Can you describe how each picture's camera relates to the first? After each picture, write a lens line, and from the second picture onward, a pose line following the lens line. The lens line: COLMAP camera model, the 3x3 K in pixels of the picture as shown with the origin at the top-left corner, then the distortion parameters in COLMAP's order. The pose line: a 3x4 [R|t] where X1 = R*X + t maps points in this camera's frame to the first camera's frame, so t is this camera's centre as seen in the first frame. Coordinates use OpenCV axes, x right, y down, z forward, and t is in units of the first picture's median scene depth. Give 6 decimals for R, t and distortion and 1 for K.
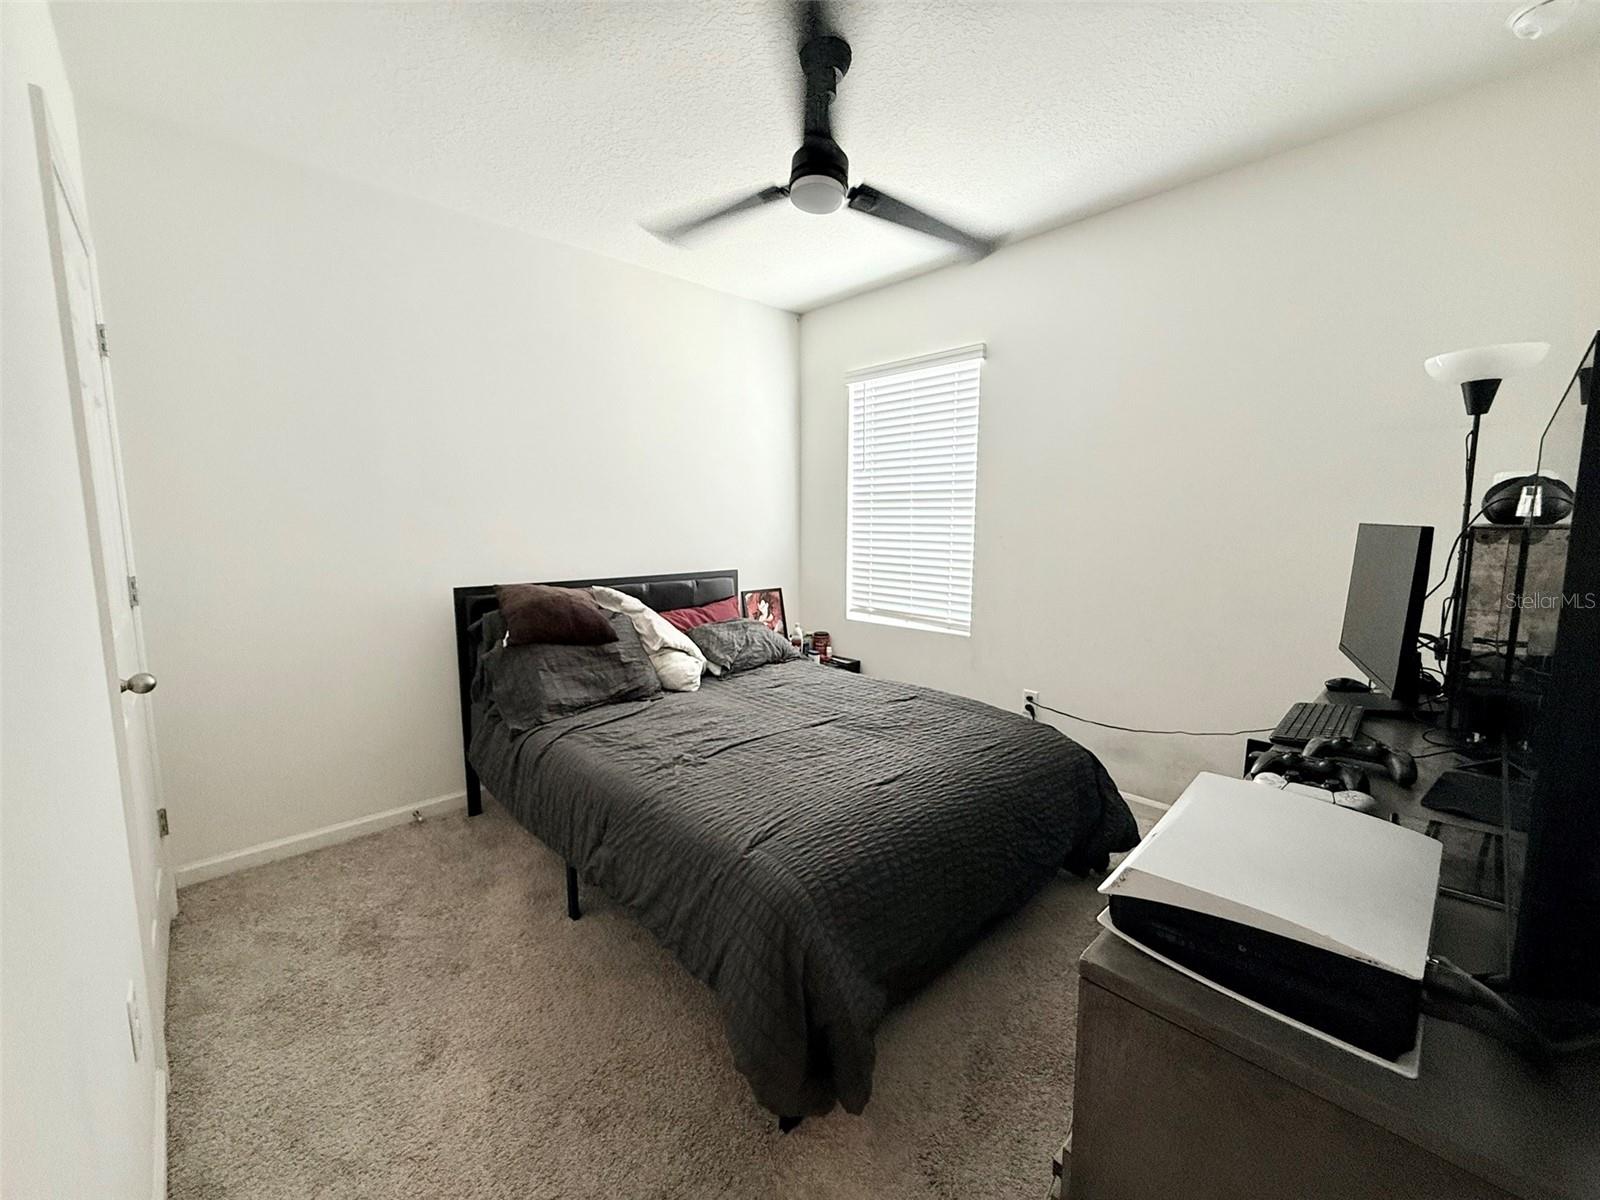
lens RADIAL K [[639.6, 0, 802.9], [0, 639.6, 596.7], [0, 0, 1]] dist [0.000145, 0.000439]
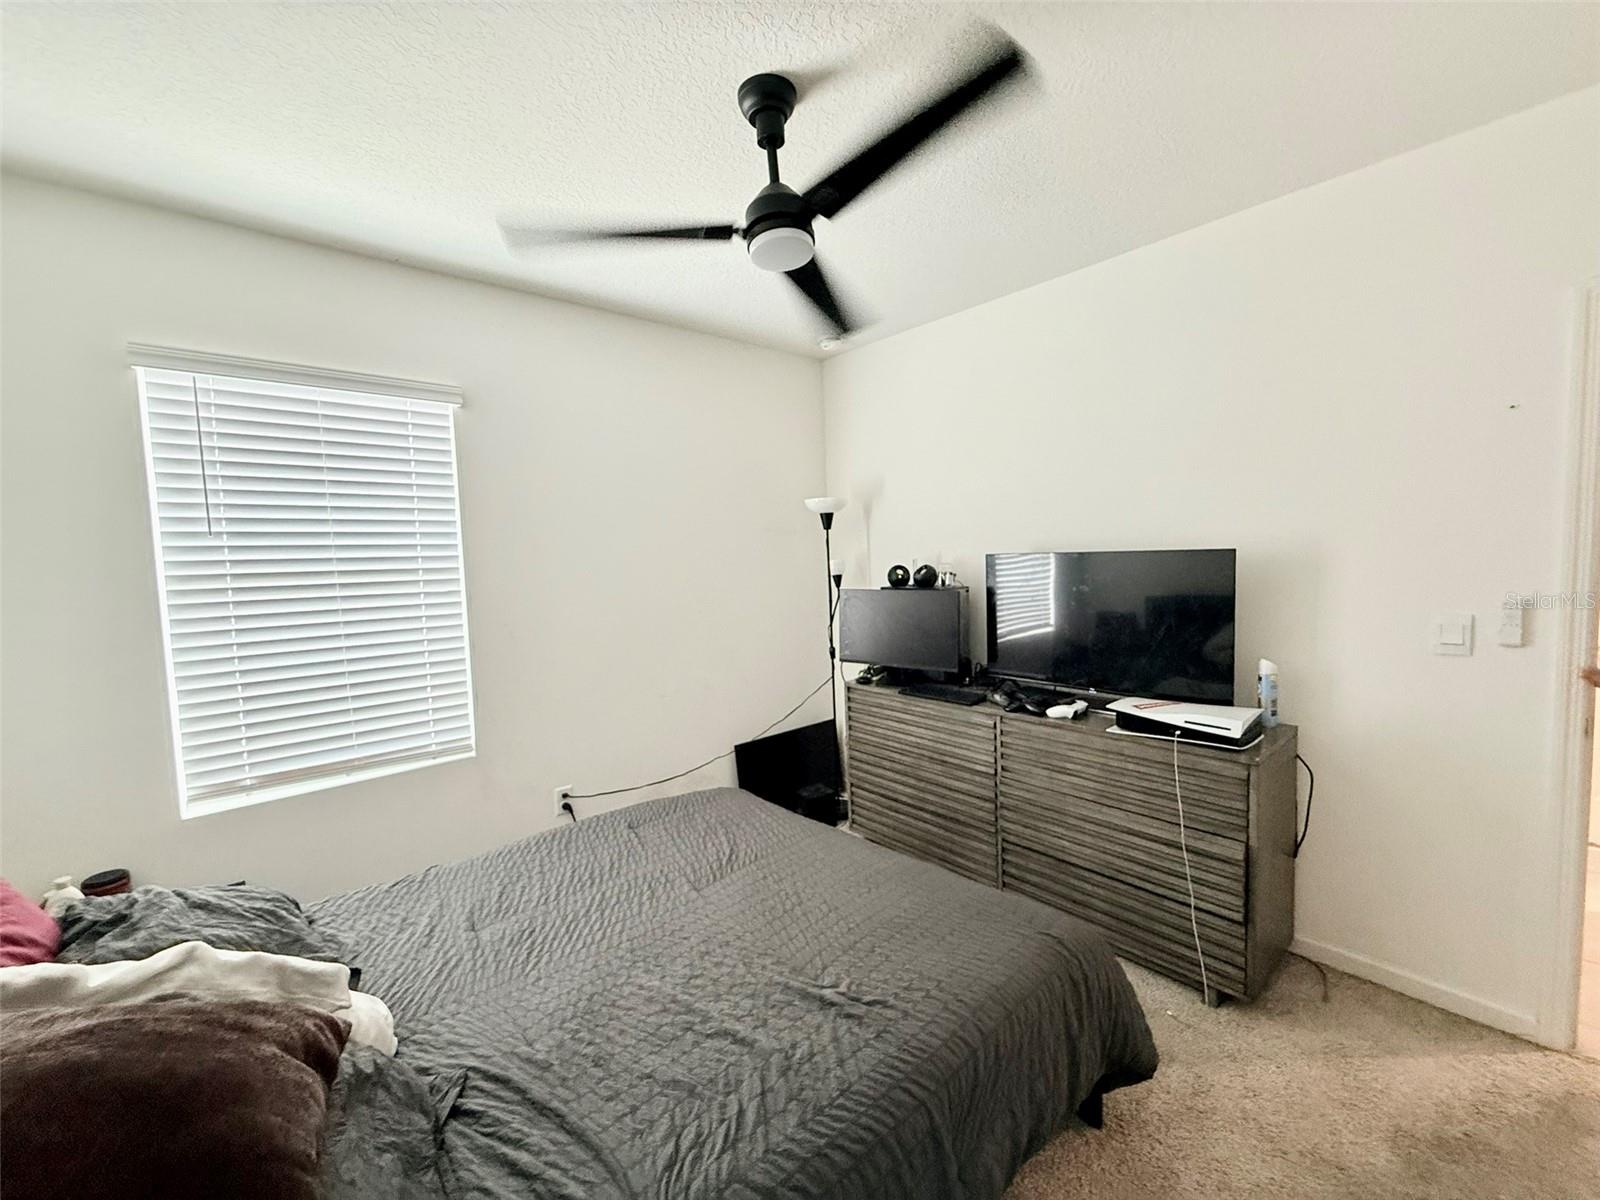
lens RADIAL K [[639.6, 0, 800.2], [0, 639.6, 594.3], [0, 0, 1]] dist [0.000145, 0.000439]
pose [[0.049109, -0.069640, 0.996363, -0.503139], [0.147580, 0.987123, 0.061720, -0.127715], [-0.987830, 0.144012, 0.058754, 0.566008]]
